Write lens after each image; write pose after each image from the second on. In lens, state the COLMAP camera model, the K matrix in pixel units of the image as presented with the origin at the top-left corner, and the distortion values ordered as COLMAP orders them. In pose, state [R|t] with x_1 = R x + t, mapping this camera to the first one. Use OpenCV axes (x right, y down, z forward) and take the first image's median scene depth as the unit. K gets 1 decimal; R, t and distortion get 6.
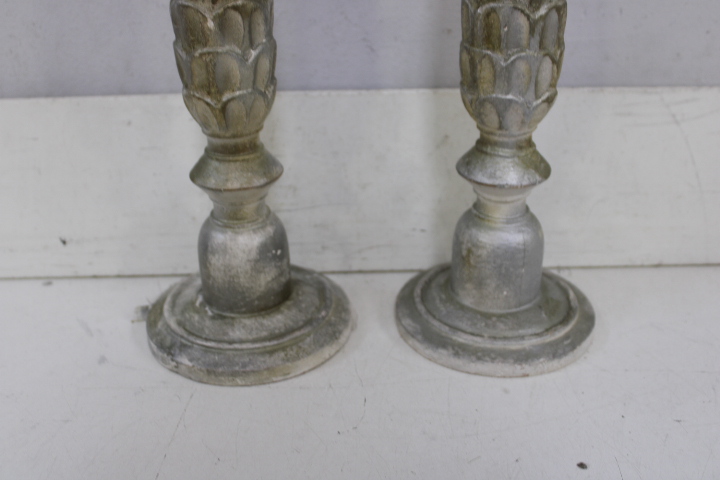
lens RADIAL K [[763.3, 0, 360.0], [0, 763.3, 240.0], [0, 0, 1]] dist [-0.104438, 0.049593]
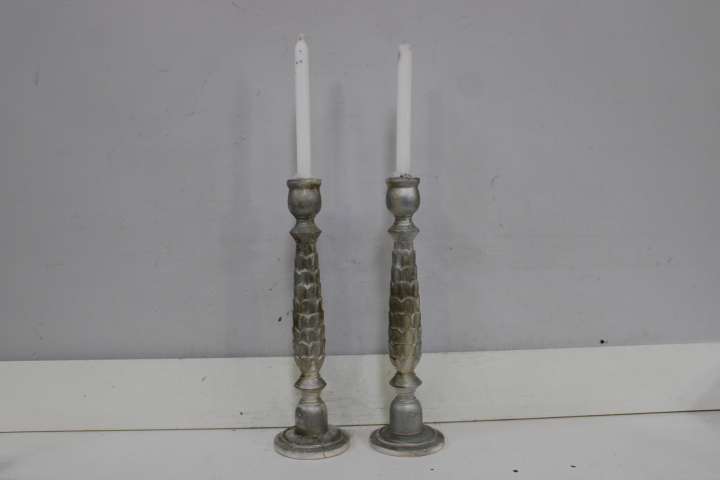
lens RADIAL K [[633.6, 0, 360.0], [0, 633.6, 240.0], [0, 0, 1]] dist [-0.154346, 0.119220]
pose [[0.999653, -0.005344, 0.025777, -0.052246], [0.014880, 0.922455, -0.385819, 0.343645], [-0.021716, 0.386069, 0.922214, -1.449312]]
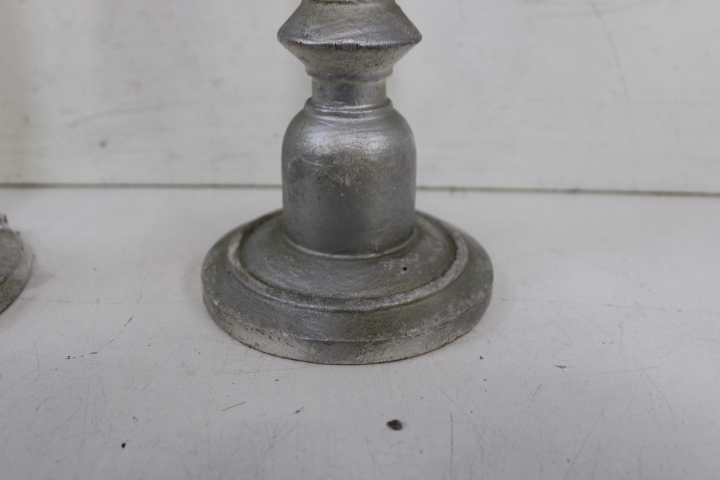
lens RADIAL K [[633.6, 0, 360.0], [0, 633.6, 240.0], [0, 0, 1]] dist [-0.154346, 0.119220]
pose [[0.998853, 0.032812, -0.034858, 0.232599], [-0.032895, 0.999457, -0.001809, 0.120142], [0.034780, 0.002953, 0.999391, 0.384716]]
